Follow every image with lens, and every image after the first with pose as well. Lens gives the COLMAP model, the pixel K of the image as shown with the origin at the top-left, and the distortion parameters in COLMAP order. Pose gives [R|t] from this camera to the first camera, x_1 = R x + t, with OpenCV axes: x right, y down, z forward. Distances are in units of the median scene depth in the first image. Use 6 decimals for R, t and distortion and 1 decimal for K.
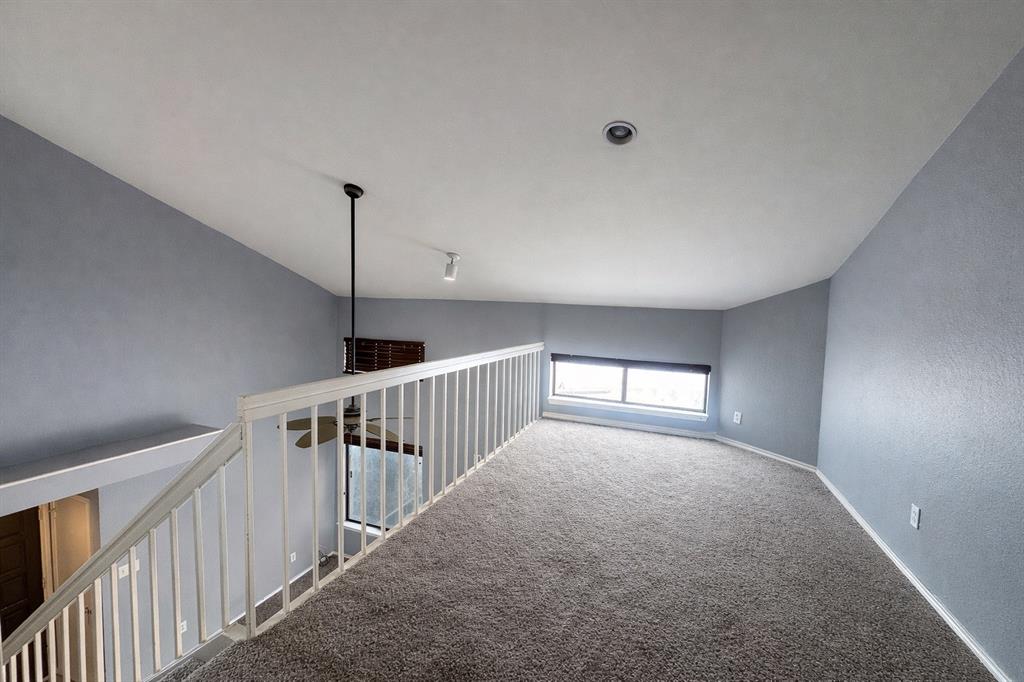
lens RADIAL K [[420.4, 0, 507.4], [0, 420.4, 339.5], [0, 0, 1]] dist [0.001242, 0.000111]
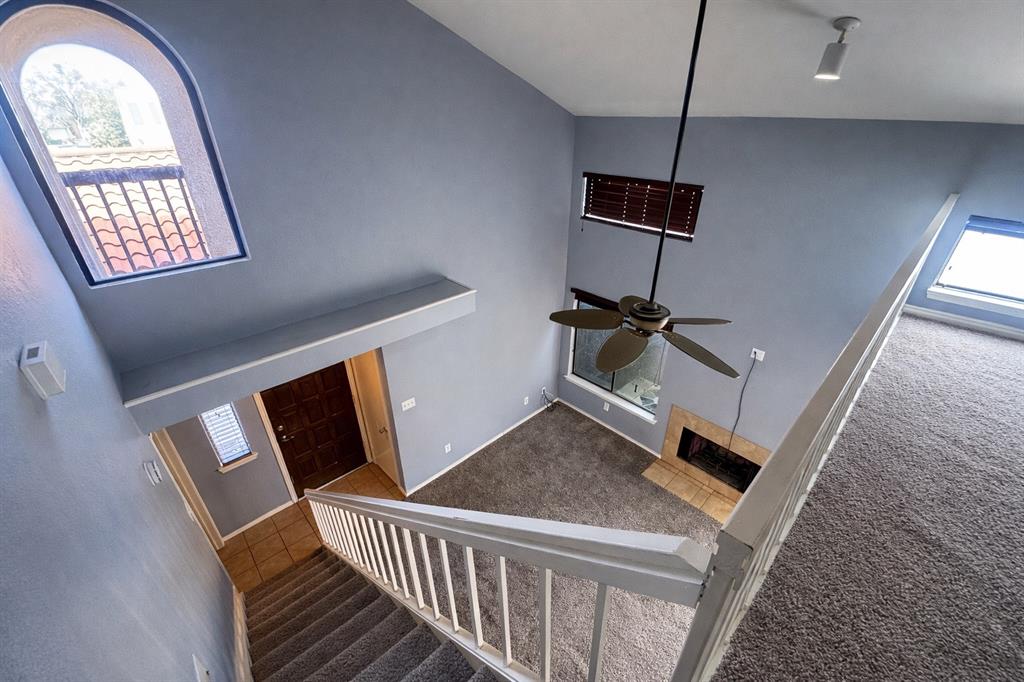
lens RADIAL K [[409.8, 0, 515.8], [0, 409.8, 320.5], [0, 0, 1]] dist [0.000445, -0.000065]
pose [[0.925803, 0.151261, -0.346424, -0.247584], [-0.023627, 0.937812, 0.346339, -0.012482], [0.377268, -0.312456, 0.871803, 0.206946]]
